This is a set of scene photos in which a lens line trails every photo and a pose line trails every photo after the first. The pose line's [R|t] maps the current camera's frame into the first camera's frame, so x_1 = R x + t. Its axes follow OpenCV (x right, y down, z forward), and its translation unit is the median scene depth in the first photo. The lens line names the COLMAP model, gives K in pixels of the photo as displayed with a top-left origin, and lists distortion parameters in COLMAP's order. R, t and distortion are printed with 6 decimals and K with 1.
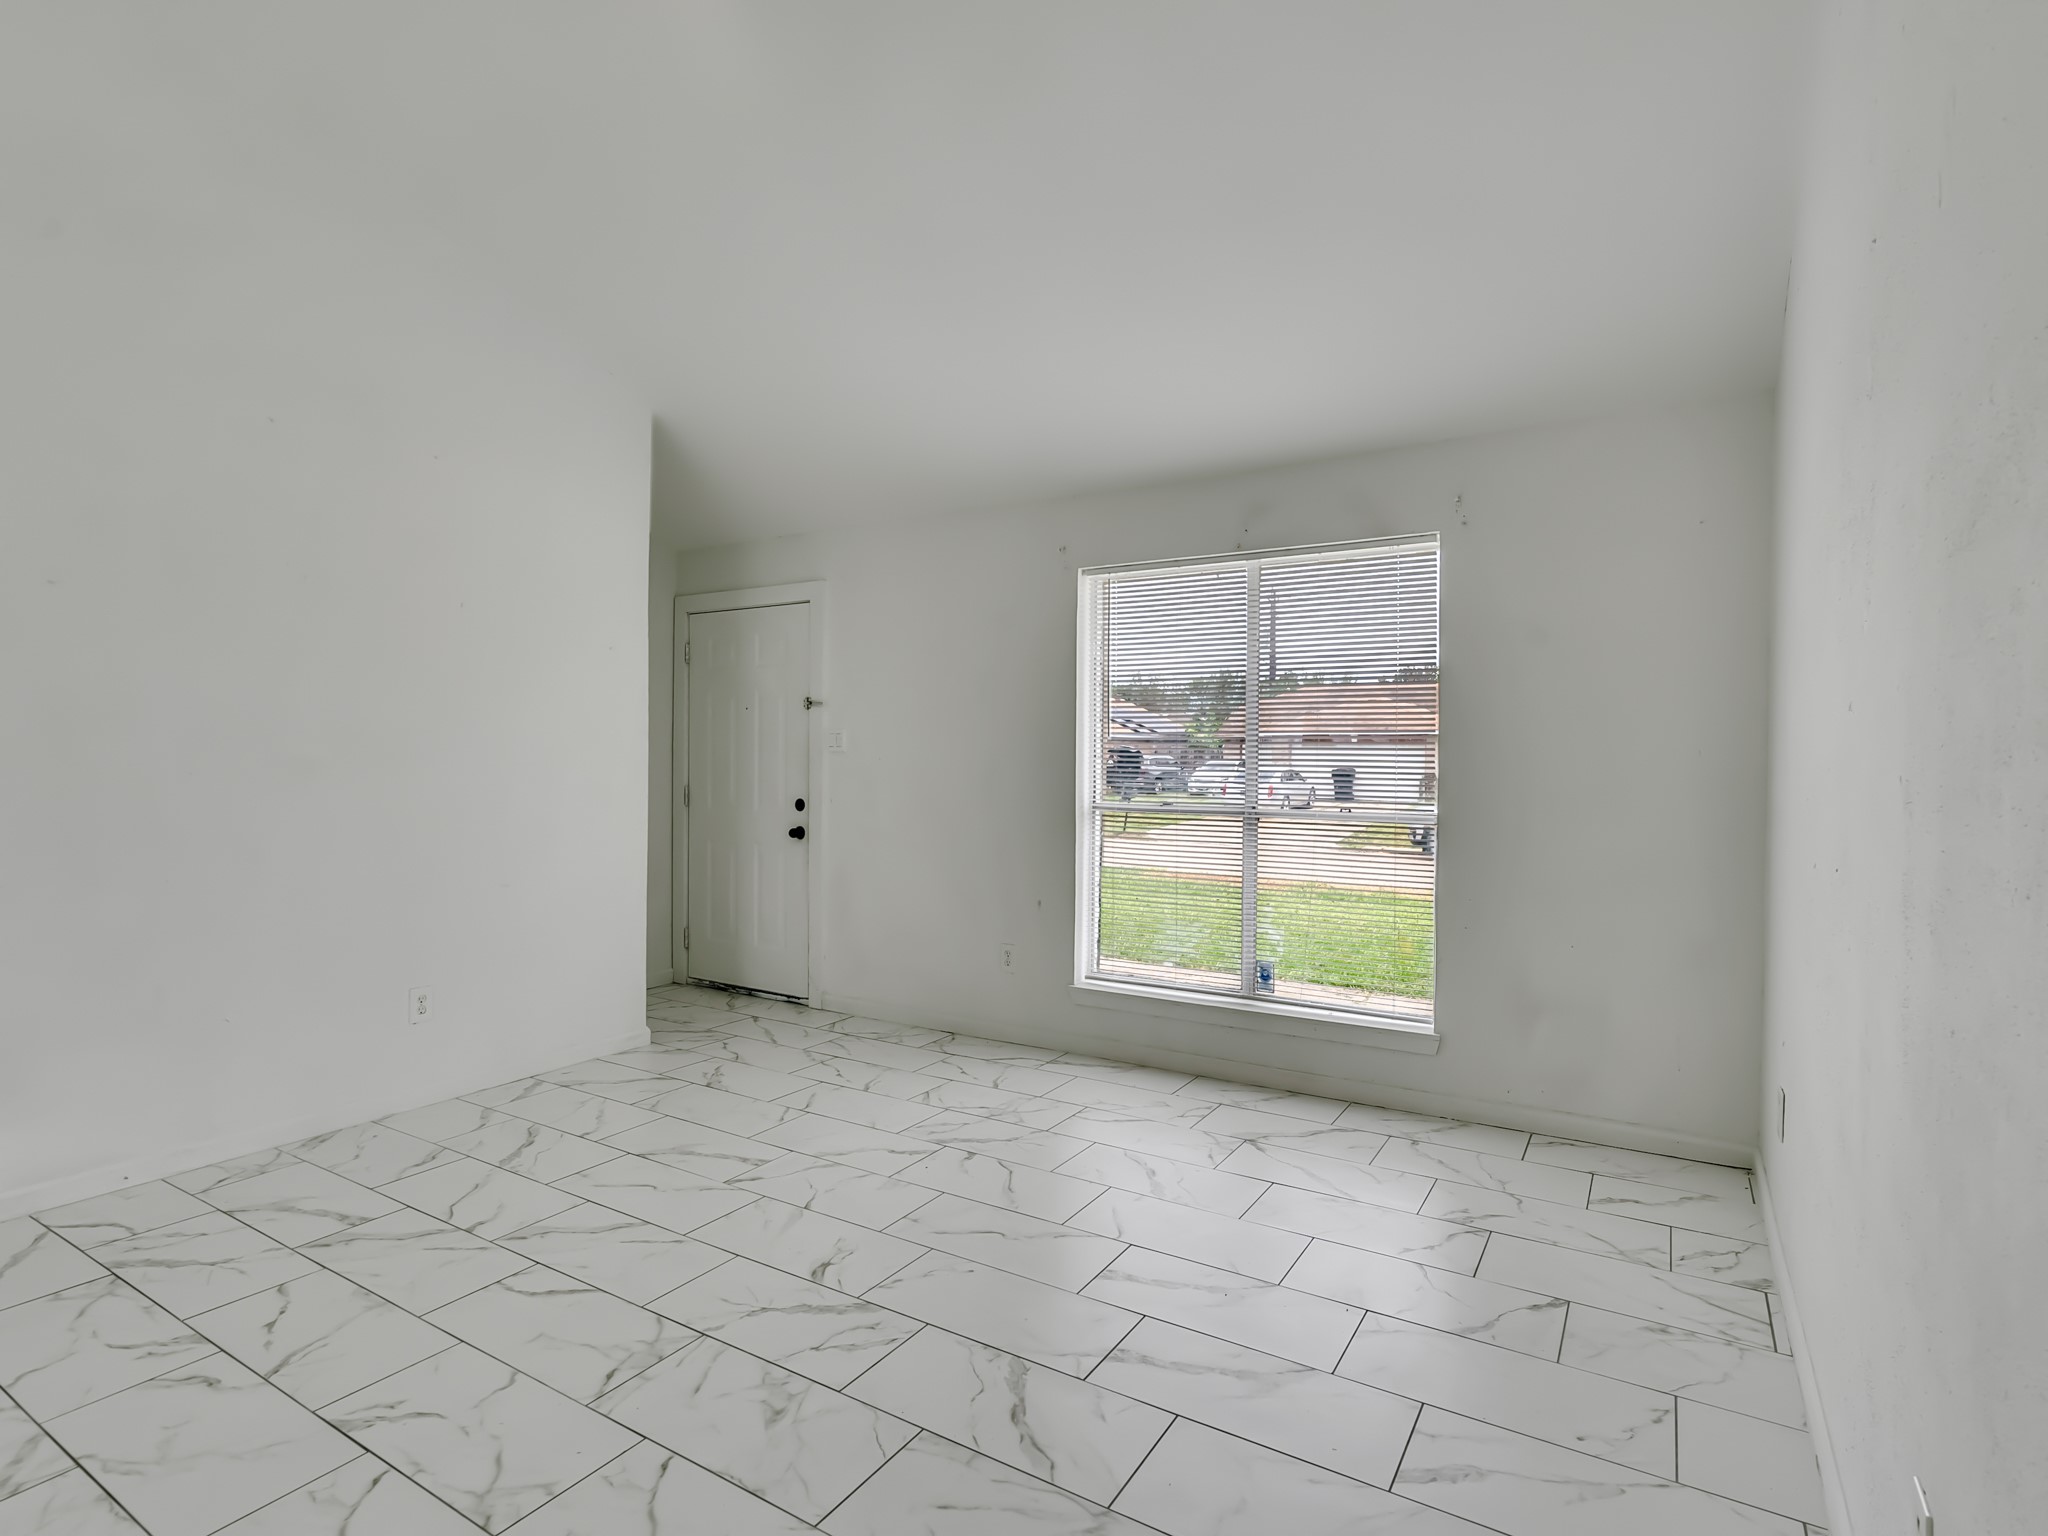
lens RADIAL K [[1046.9, 0, 1010.7], [0, 1046.9, 764.8], [0, 0, 1]] dist [-0.005417, 0.002523]
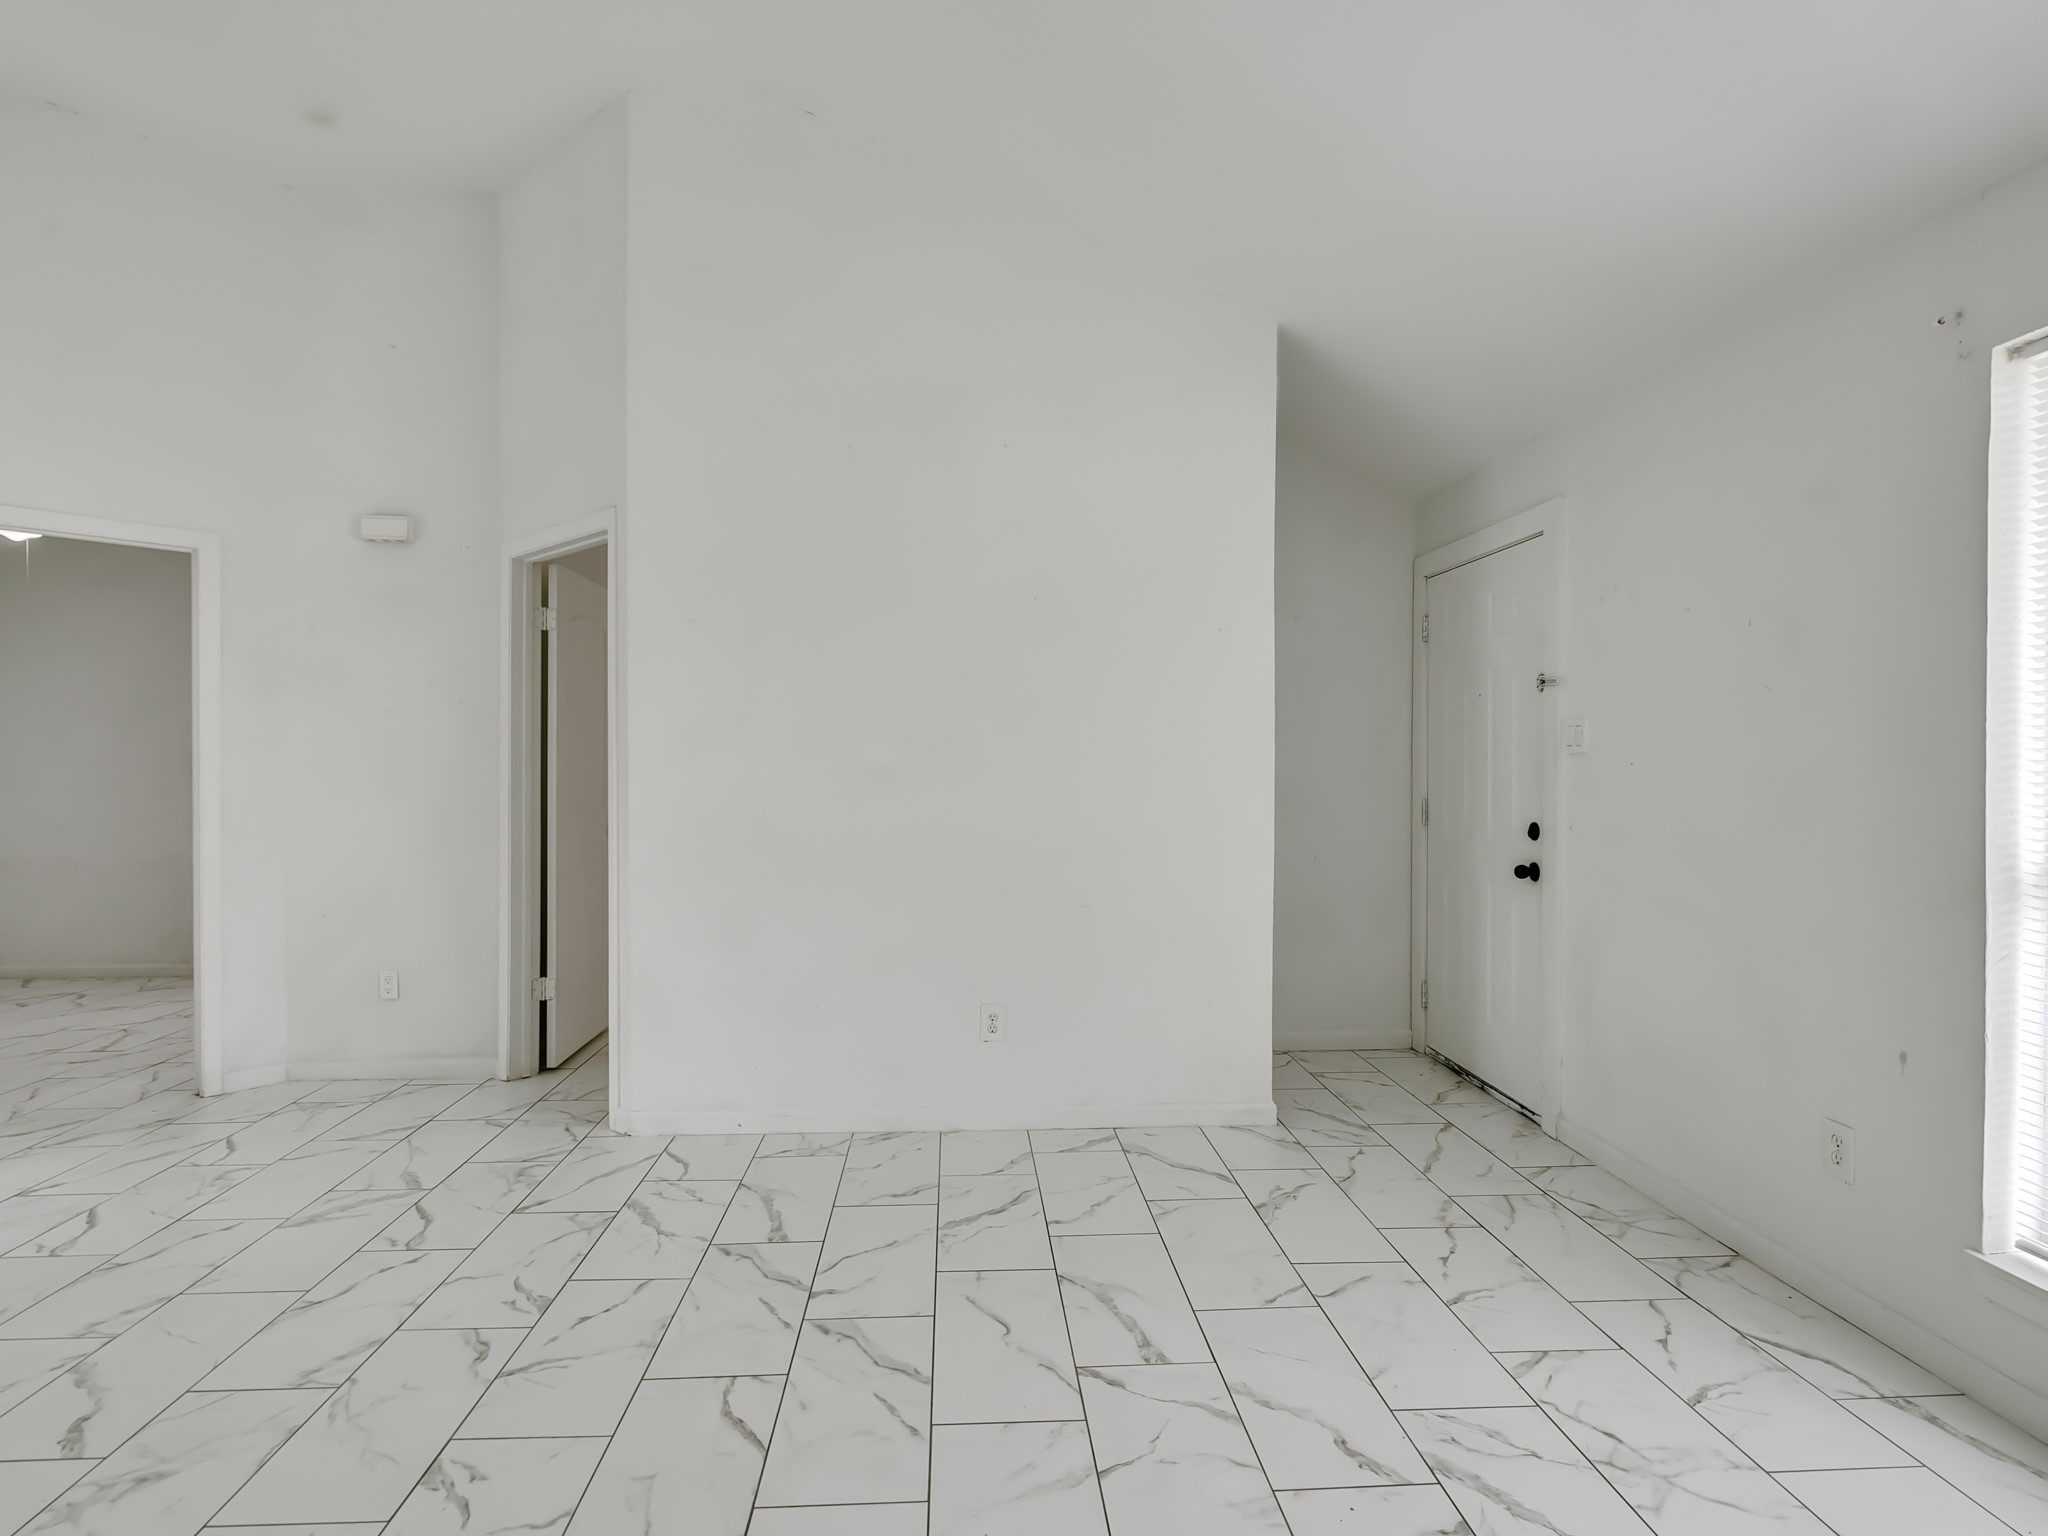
lens RADIAL K [[1046.9, 0, 1008.7], [0, 1046.9, 764.5], [0, 0, 1]] dist [-0.005417, 0.002523]
pose [[0.576984, -0.001725, -0.816754, 0.255294], [-0.002299, 0.999990, -0.003737, -0.003488], [0.816752, 0.004034, 0.576974, 0.516925]]
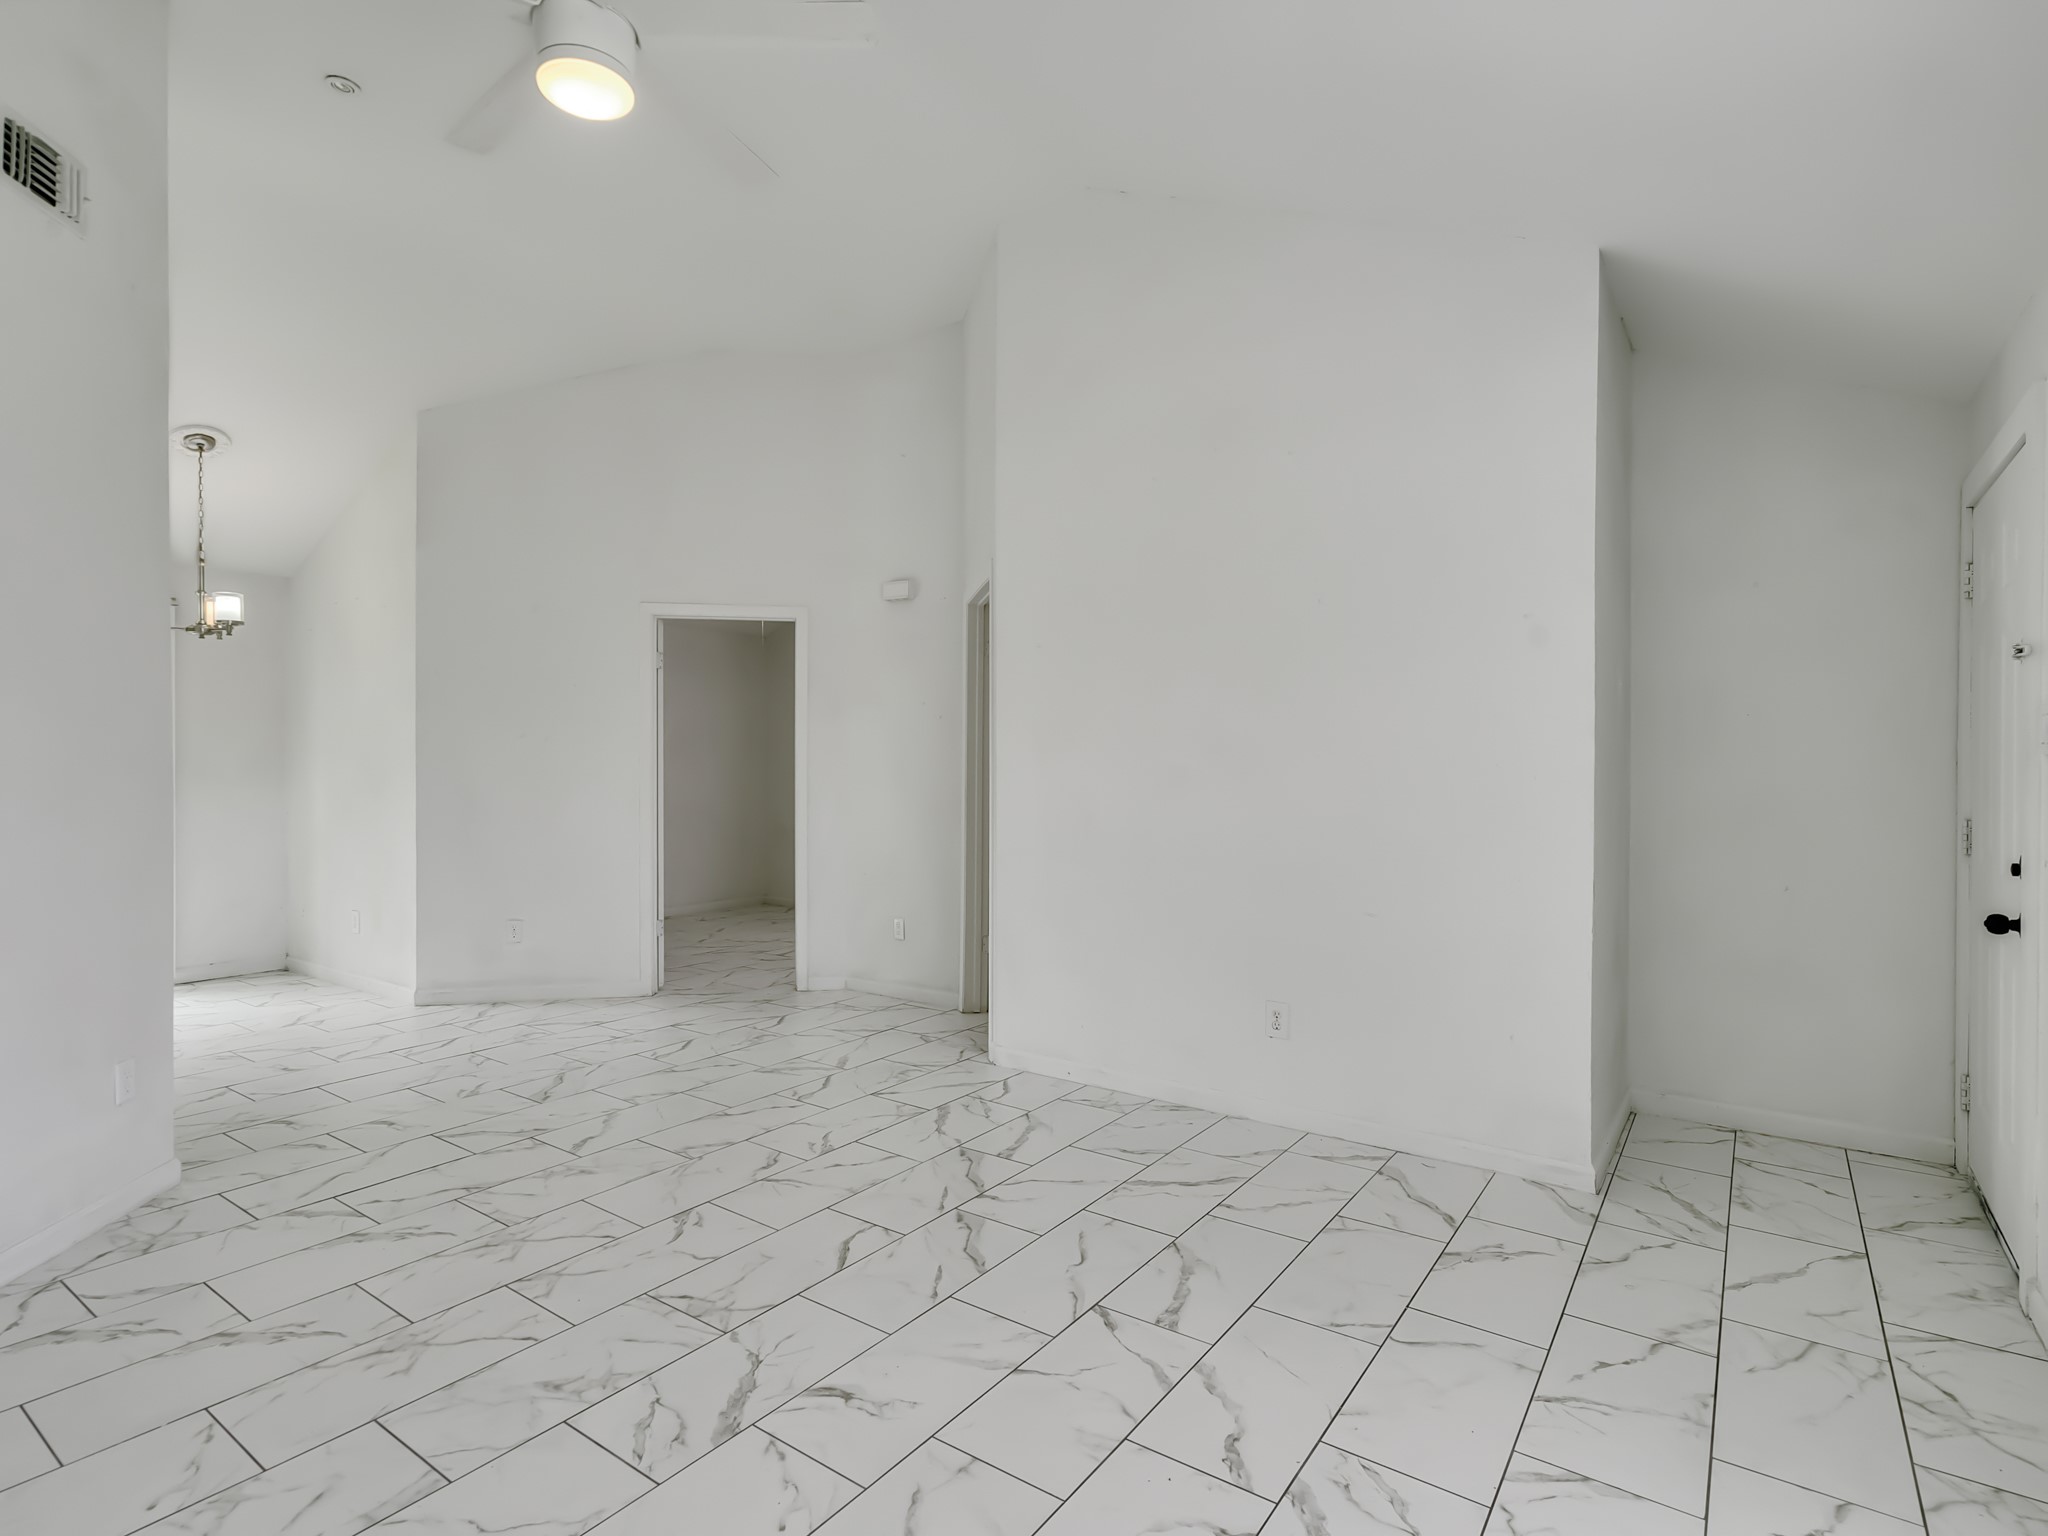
lens RADIAL K [[1046.9, 0, 1009.5], [0, 1046.9, 772.7], [0, 0, 1]] dist [-0.005417, 0.002523]
pose [[-0.064530, 0.004177, -0.997907, 0.478506], [-0.009198, 0.999946, 0.004781, -0.004239], [0.997873, 0.009487, -0.064489, 0.914062]]
